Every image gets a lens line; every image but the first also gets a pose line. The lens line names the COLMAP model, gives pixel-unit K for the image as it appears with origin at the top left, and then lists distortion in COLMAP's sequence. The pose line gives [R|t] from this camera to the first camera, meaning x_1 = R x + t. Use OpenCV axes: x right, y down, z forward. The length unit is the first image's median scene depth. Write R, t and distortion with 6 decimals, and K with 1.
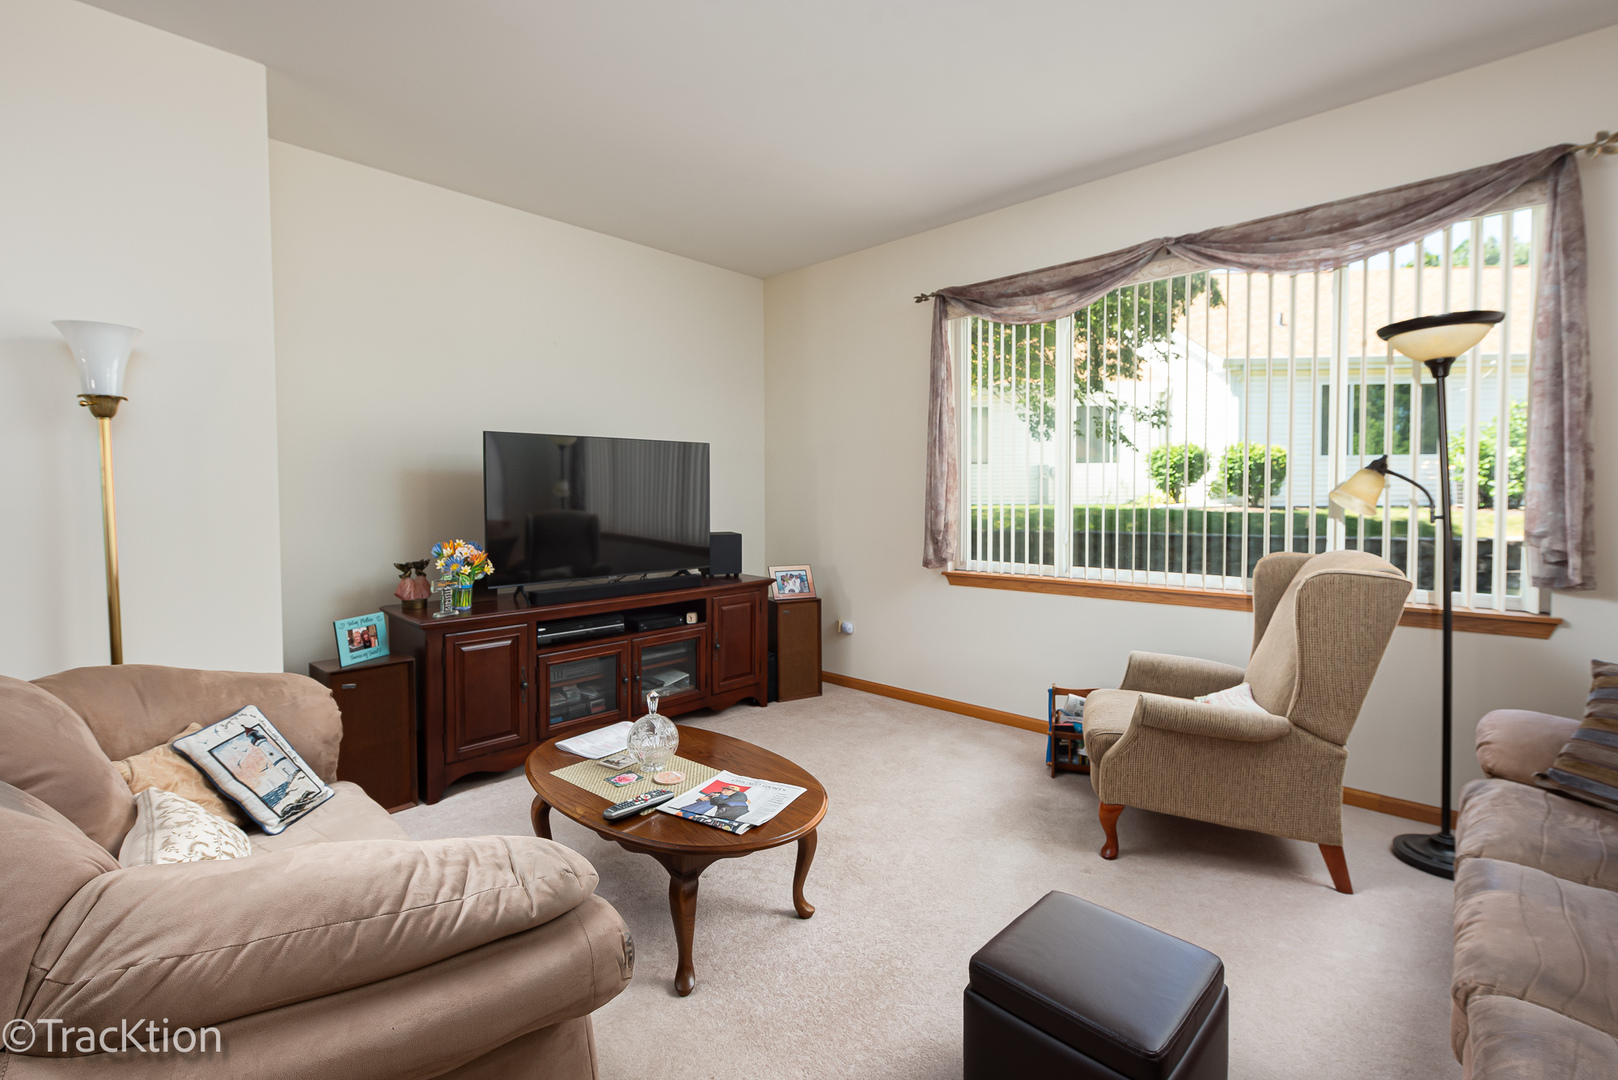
lens RADIAL K [[731.8, 0, 793.1], [0, 731.8, 515.4], [0, 0, 1]] dist [0.001853, -0.002226]
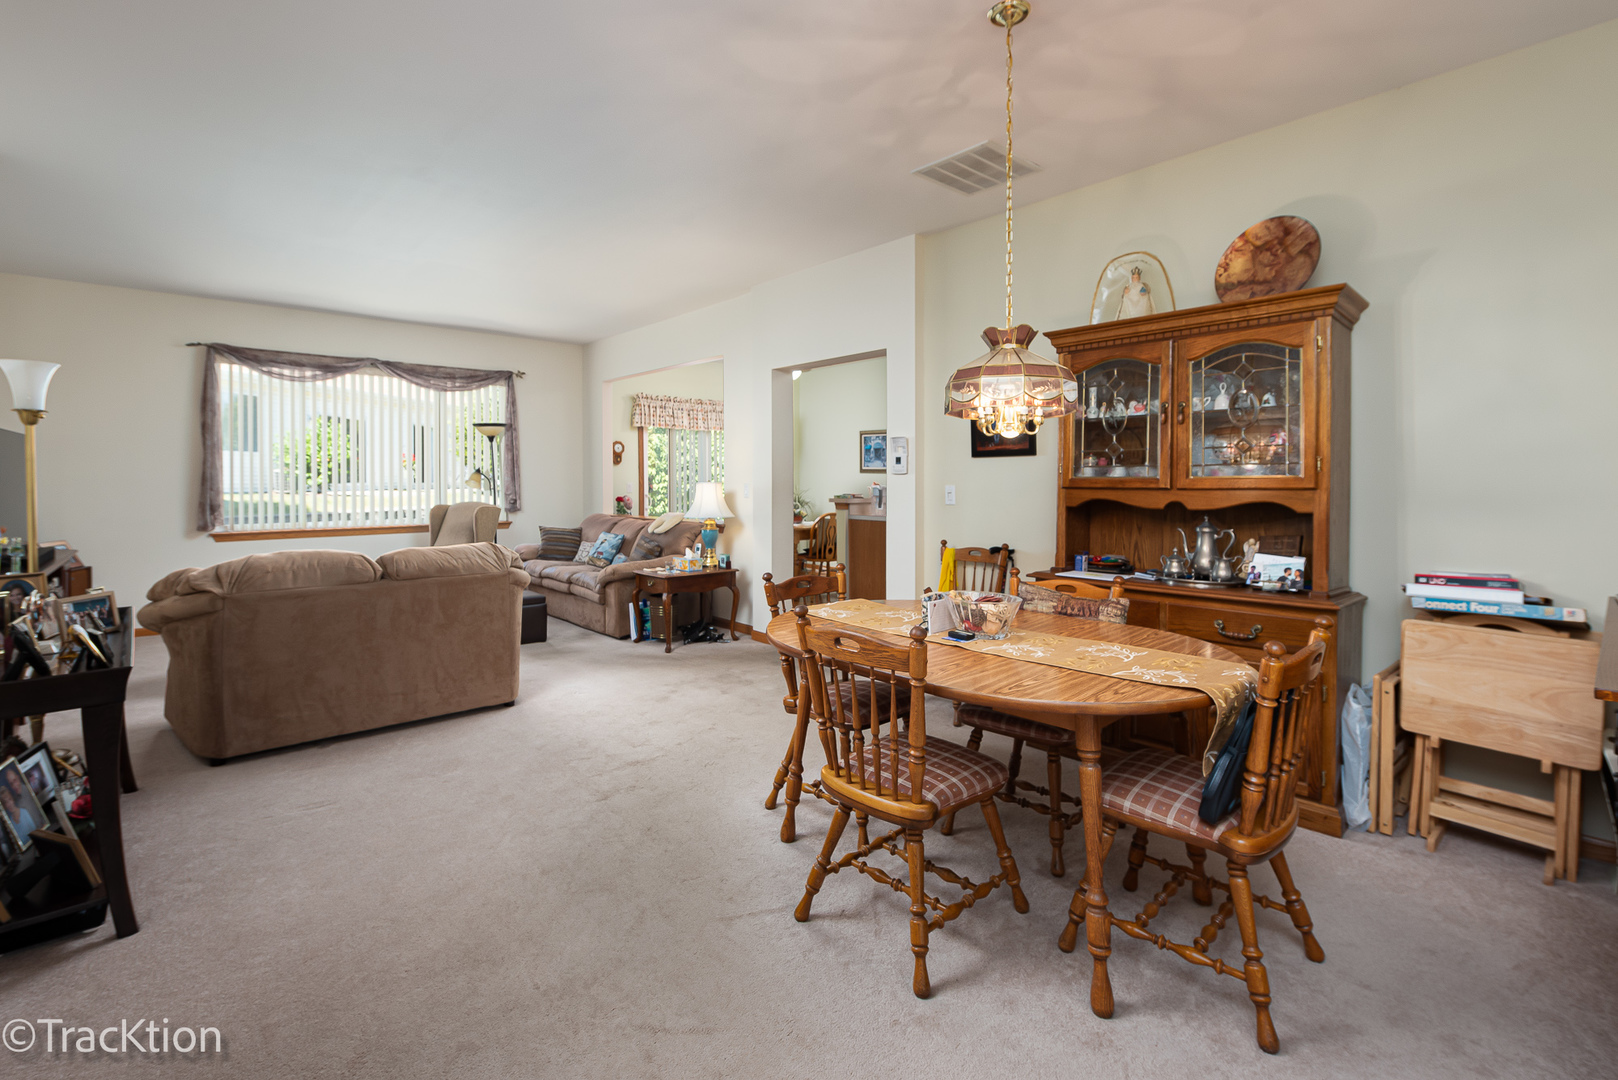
lens RADIAL K [[731.8, 0, 823.3], [0, 731.8, 496.2], [0, 0, 1]] dist [0.001853, -0.002226]
pose [[0.072045, -0.018781, 0.997225, -2.138590], [0.027921, 0.999469, 0.016806, 0.021720], [-0.997010, 0.026632, 0.072531, -0.598574]]
